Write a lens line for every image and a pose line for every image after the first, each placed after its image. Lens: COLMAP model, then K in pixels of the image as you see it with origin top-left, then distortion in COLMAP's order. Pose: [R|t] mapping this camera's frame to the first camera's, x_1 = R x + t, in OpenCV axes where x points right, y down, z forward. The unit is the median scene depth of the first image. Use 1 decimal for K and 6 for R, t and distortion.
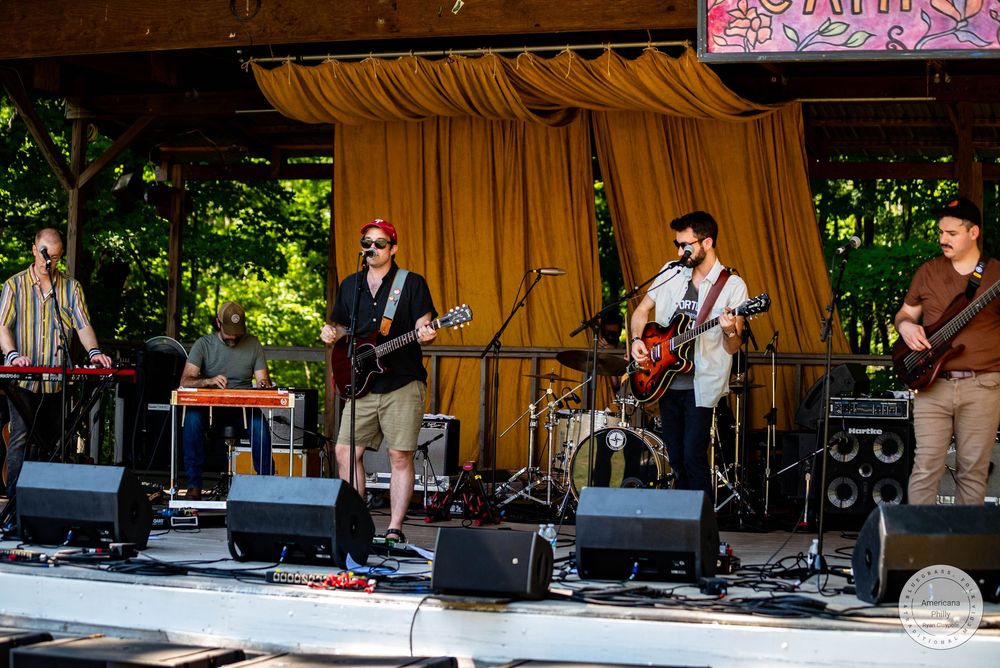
lens RADIAL K [[2032.5, 0, 500.0], [0, 2032.5, 334.0], [0, 0, 1]] dist [-0.395263, 0.201817]
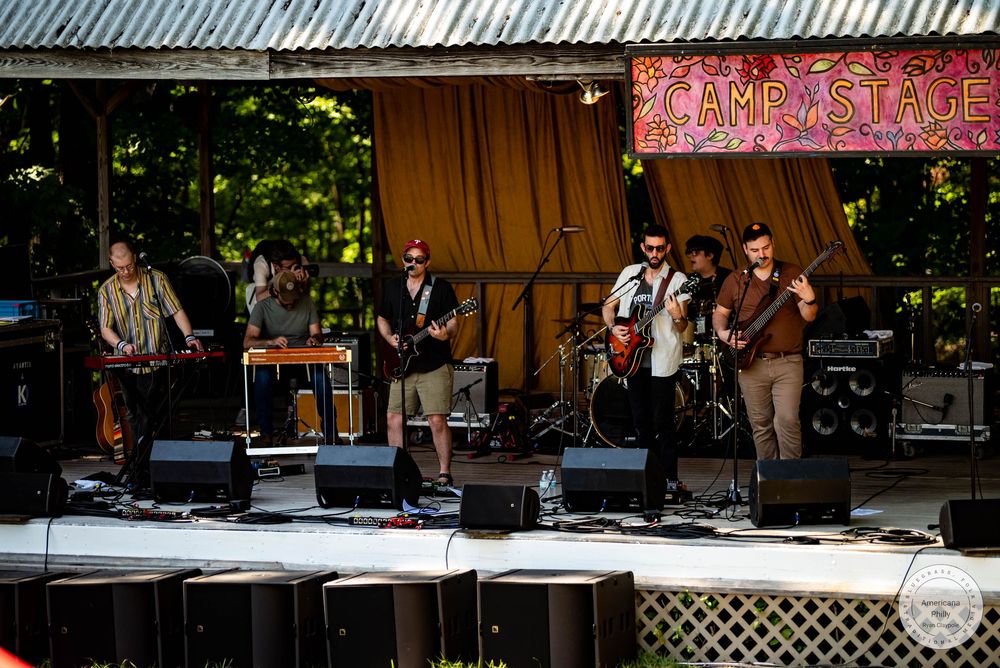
lens RADIAL K [[3999.9, 0, 500.0], [0, 3999.9, 334.0], [0, 0, 1]] dist [0.623849, 0.812766]
pose [[0.997994, -0.039142, -0.049754, 0.097120], [0.043722, 0.994557, 0.094577, -0.192053], [0.045781, -0.096562, 0.994273, -1.266866]]
